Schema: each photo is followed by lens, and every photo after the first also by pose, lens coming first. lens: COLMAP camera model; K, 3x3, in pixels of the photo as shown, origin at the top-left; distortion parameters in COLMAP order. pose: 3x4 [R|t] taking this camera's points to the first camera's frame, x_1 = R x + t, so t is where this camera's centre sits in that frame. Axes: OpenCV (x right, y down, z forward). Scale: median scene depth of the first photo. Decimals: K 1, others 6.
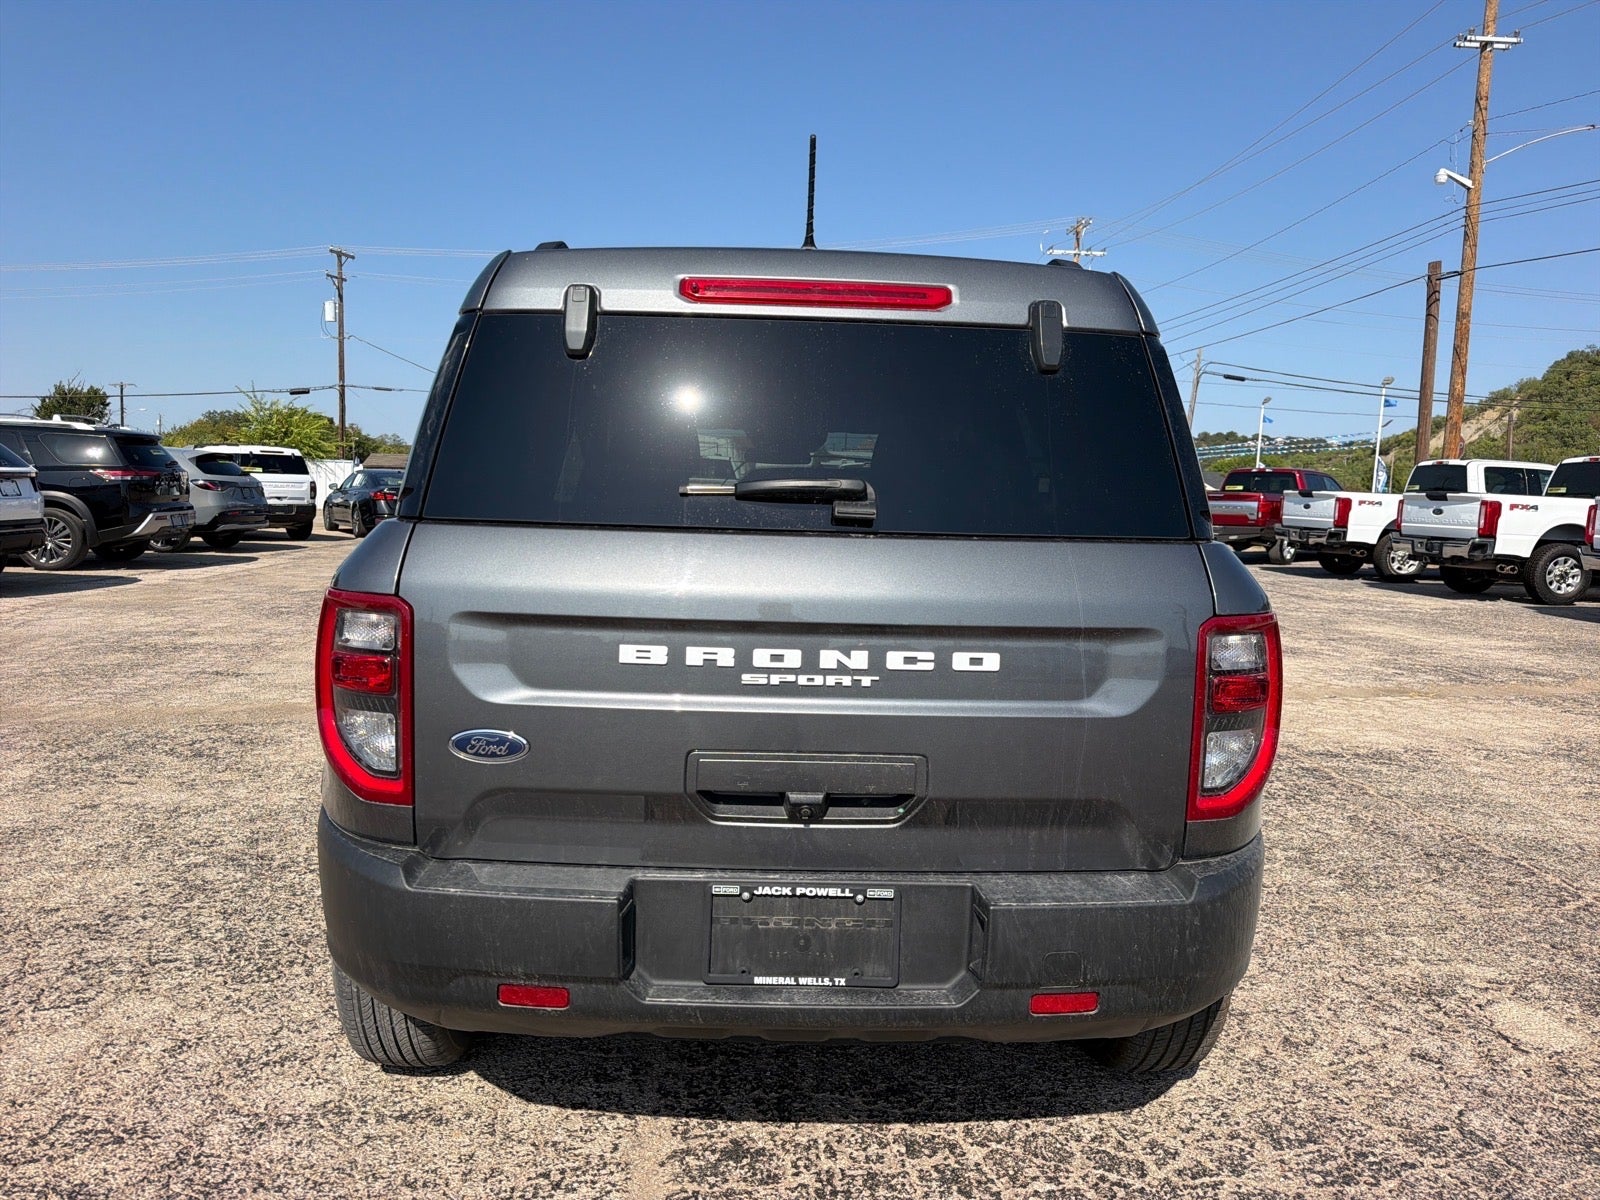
lens RADIAL K [[1144.4, 0, 788.5], [0, 1144.4, 613.8], [0, 0, 1]] dist [0.058547, -0.070636]
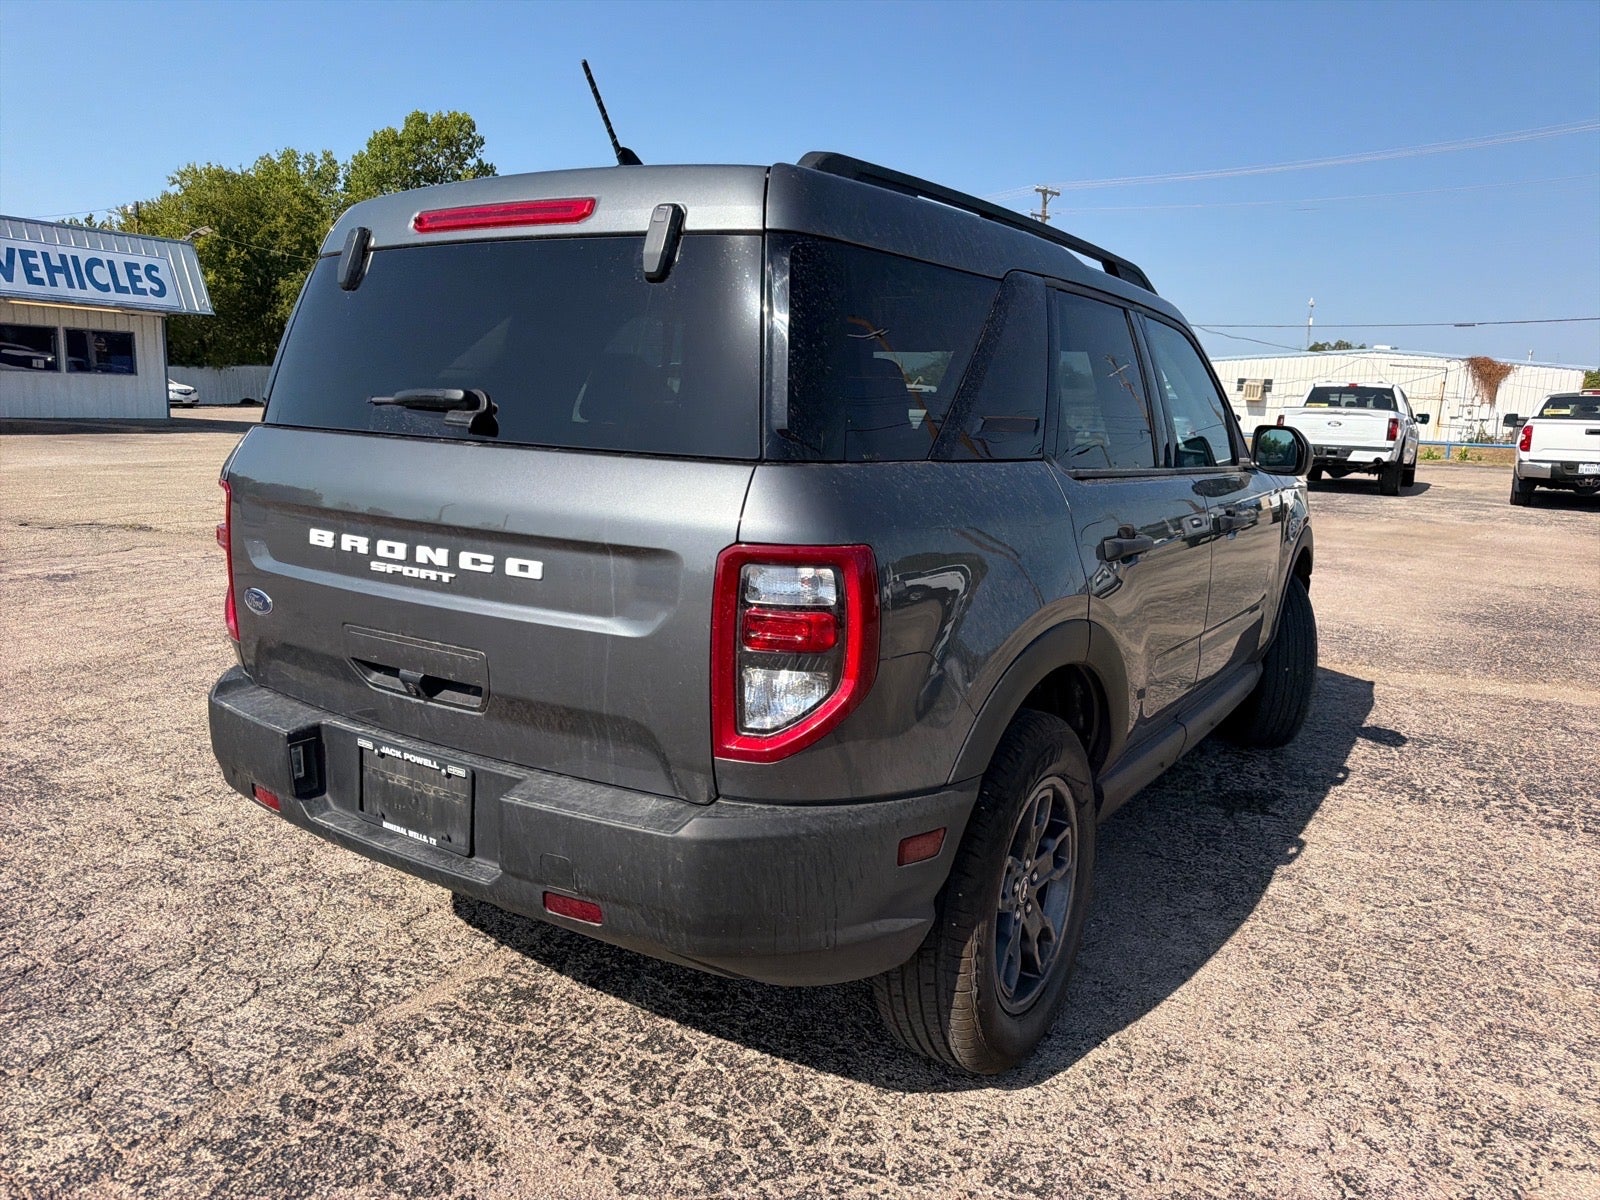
lens RADIAL K [[1144.4, 0, 776.5], [0, 1144.4, 619.6], [0, 0, 1]] dist [0.058547, -0.070636]
pose [[0.810559, 0.106477, -0.575897, 0.941658], [-0.071405, 0.993965, 0.083273, -0.014513], [0.581288, -0.026376, 0.813270, 0.283773]]
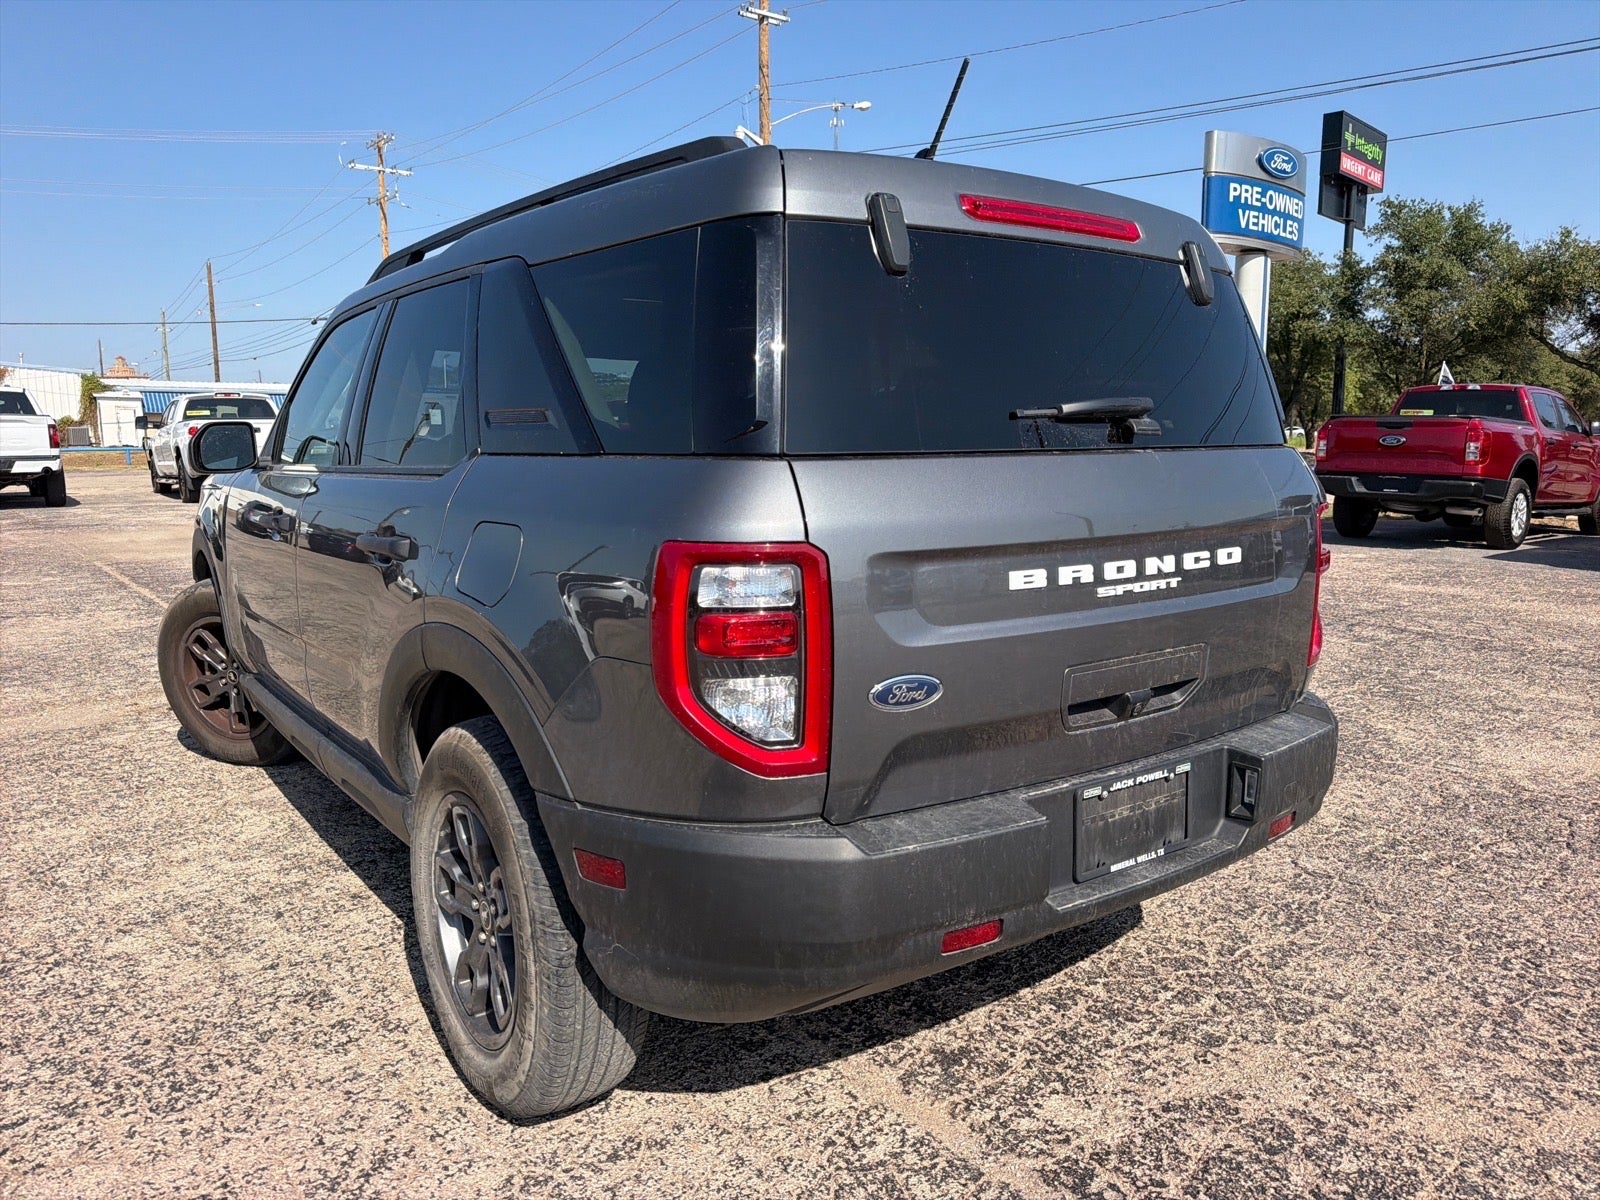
lens RADIAL K [[1144.4, 0, 819.1], [0, 1144.4, 611.2], [0, 0, 1]] dist [0.058547, -0.070636]
pose [[0.818037, -0.119045, 0.562711, -0.827130], [0.087040, 0.992701, 0.083478, -0.035841], [-0.568542, -0.019310, 0.822428, 0.271358]]
